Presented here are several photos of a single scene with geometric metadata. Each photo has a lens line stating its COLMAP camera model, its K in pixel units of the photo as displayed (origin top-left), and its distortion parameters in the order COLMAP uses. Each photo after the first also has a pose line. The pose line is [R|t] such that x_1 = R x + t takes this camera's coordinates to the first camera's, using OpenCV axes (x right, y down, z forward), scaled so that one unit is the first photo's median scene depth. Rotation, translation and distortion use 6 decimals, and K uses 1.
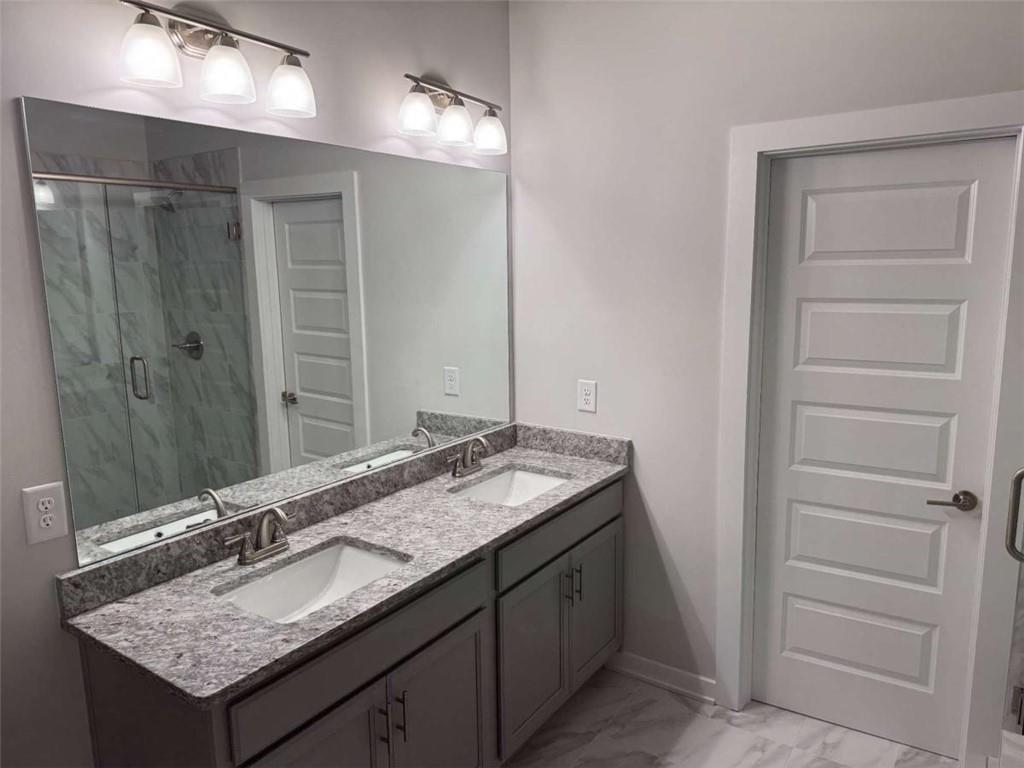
lens RADIAL K [[716.4, 0, 513.7], [0, 716.4, 384.2], [0, 0, 1]] dist [0.087604, -0.107856]
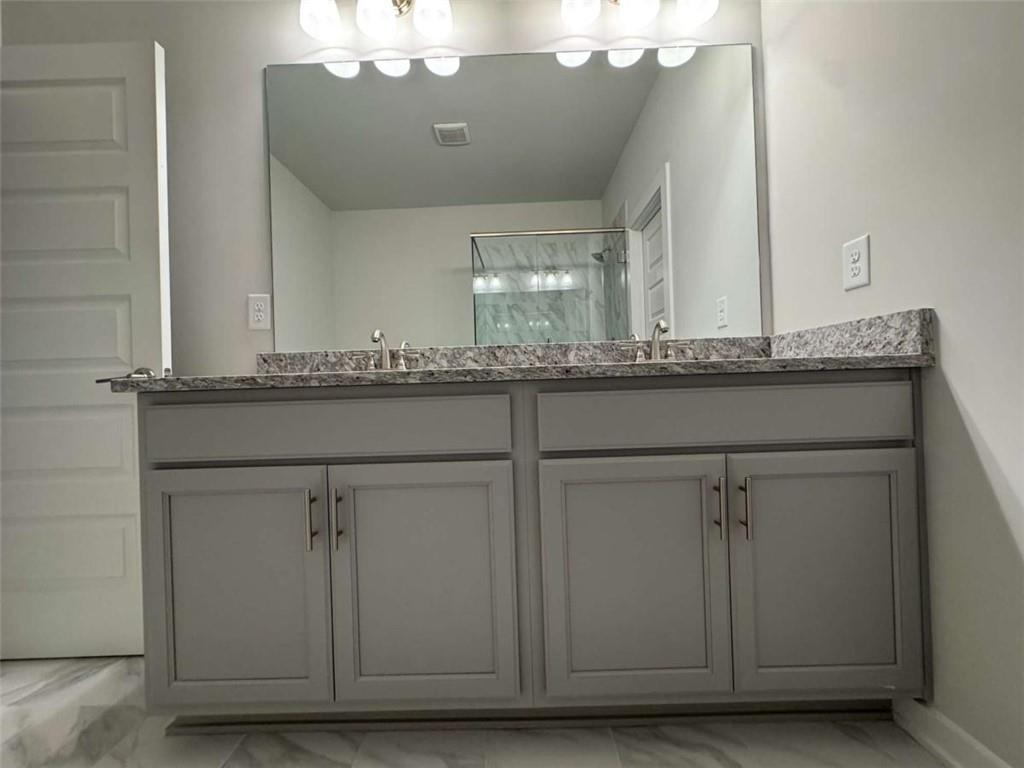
lens RADIAL K [[407.3, 0, 512.1], [0, 407.3, 386.6], [0, 0, 1]] dist [-0.000193, -0.000311]
pose [[0.556226, -0.008942, -0.830983, 0.289779], [-0.115049, 0.989485, -0.087657, 0.241375], [0.823029, 0.144360, 0.549348, 0.672076]]
